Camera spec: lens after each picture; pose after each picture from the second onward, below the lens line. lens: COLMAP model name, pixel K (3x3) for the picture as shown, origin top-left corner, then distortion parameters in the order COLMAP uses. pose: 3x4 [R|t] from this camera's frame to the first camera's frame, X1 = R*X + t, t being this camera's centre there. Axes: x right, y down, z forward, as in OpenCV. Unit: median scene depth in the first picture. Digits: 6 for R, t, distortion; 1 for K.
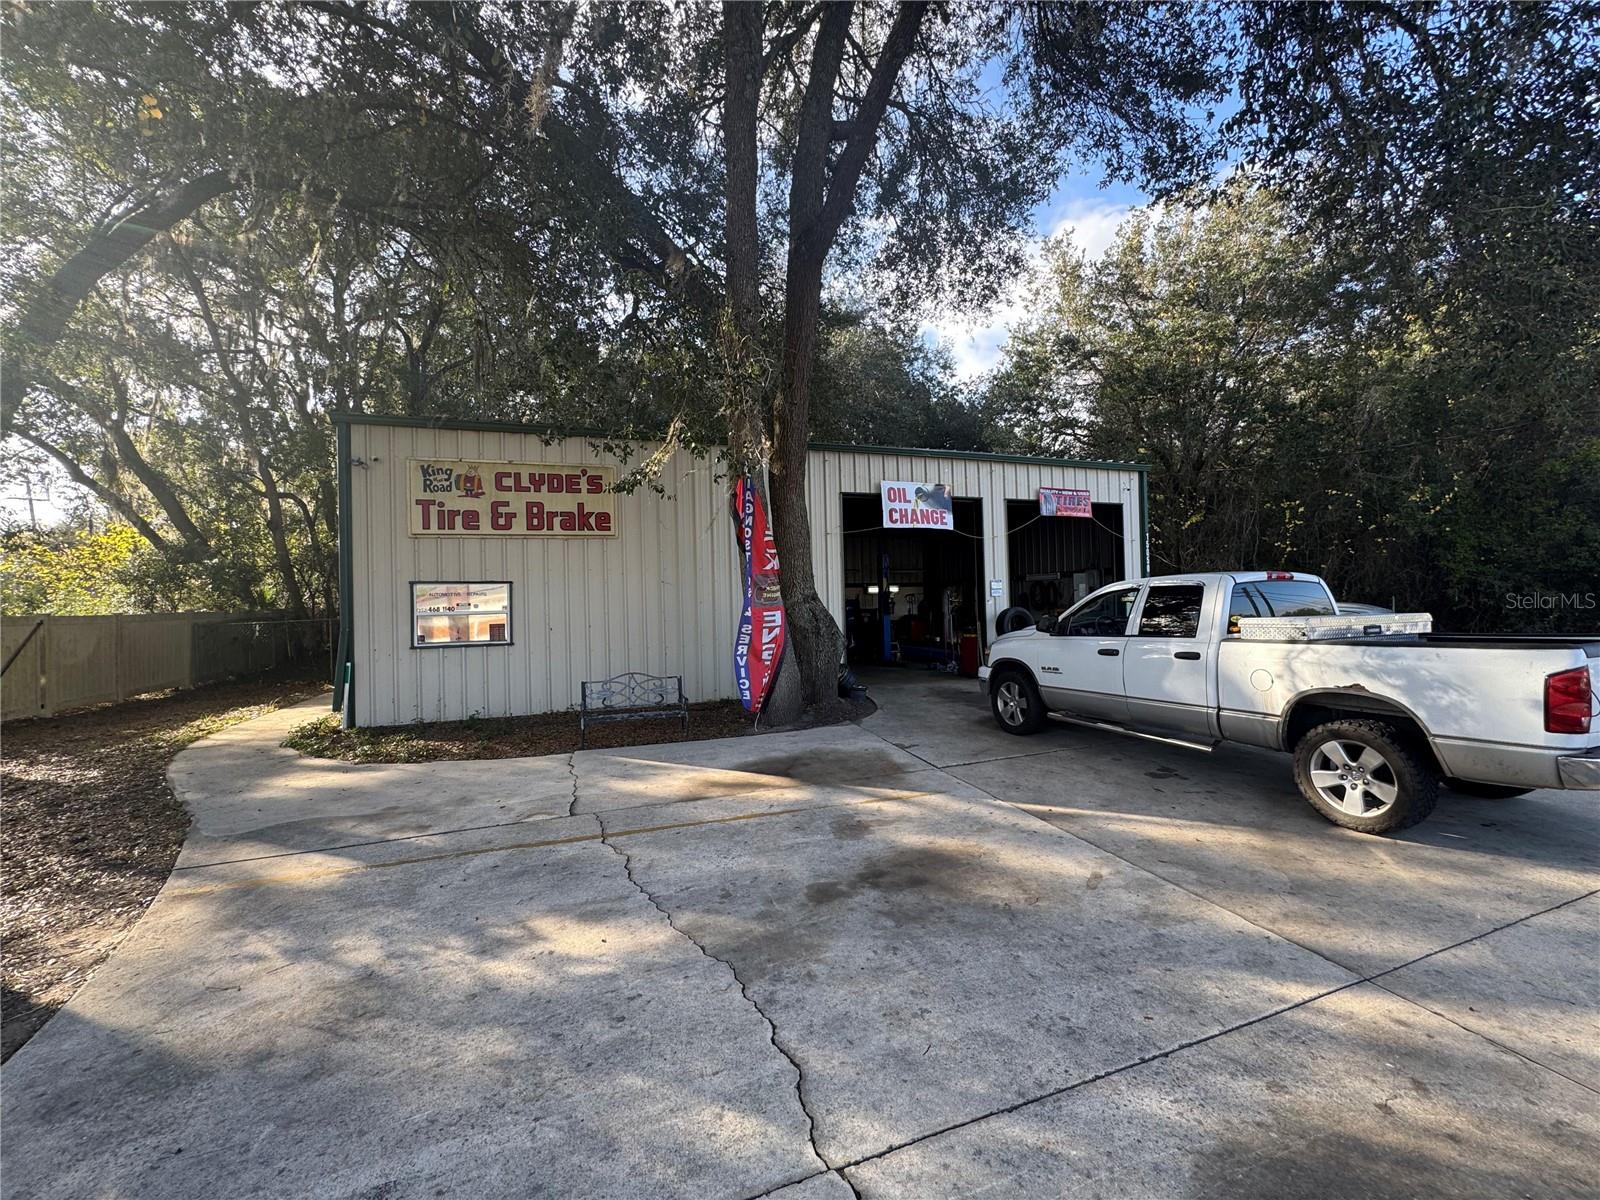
lens RADIAL K [[638.7, 0, 800.9], [0, 638.7, 593.4], [0, 0, 1]] dist [-0.002618, 0.000405]
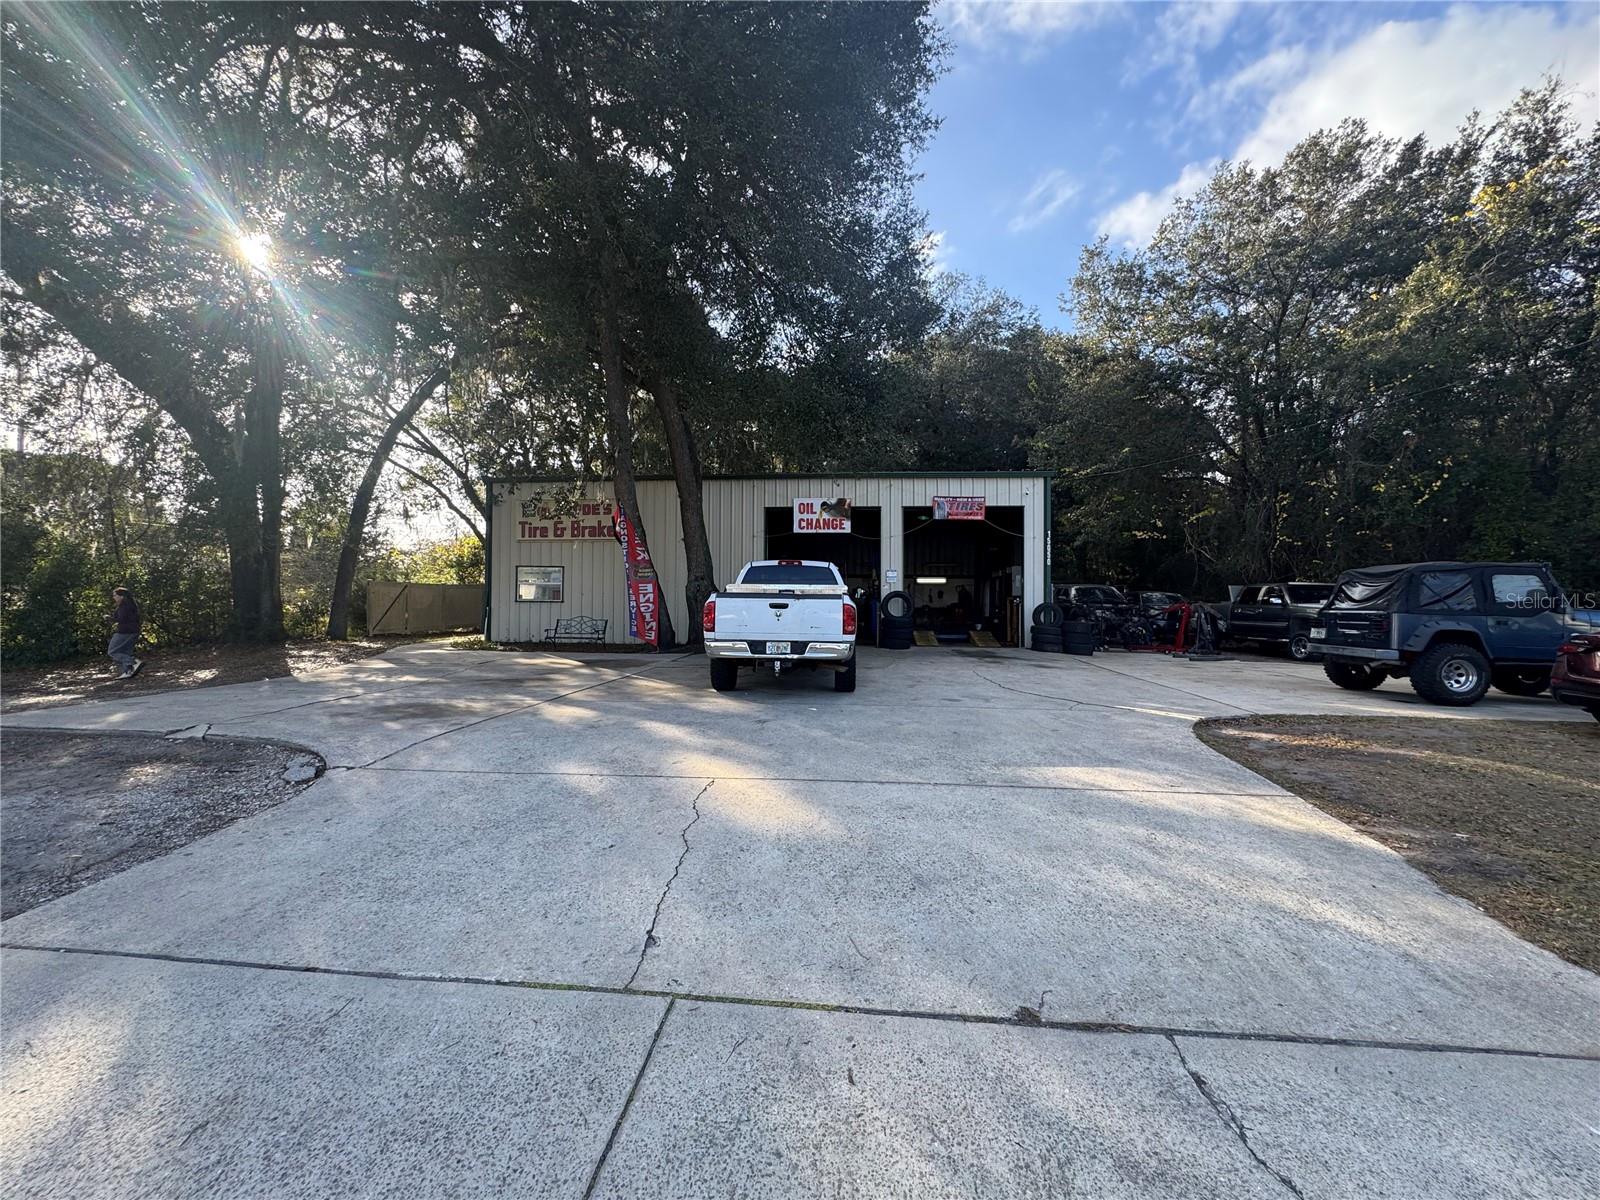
lens RADIAL K [[638.7, 0, 795.4], [0, 638.7, 597.3], [0, 0, 1]] dist [-0.002618, 0.000405]
pose [[0.902842, 0.029746, -0.428943, 0.893836], [-0.024685, 0.999545, 0.017358, 0.020353], [0.429264, -0.005083, 0.903165, -0.325535]]
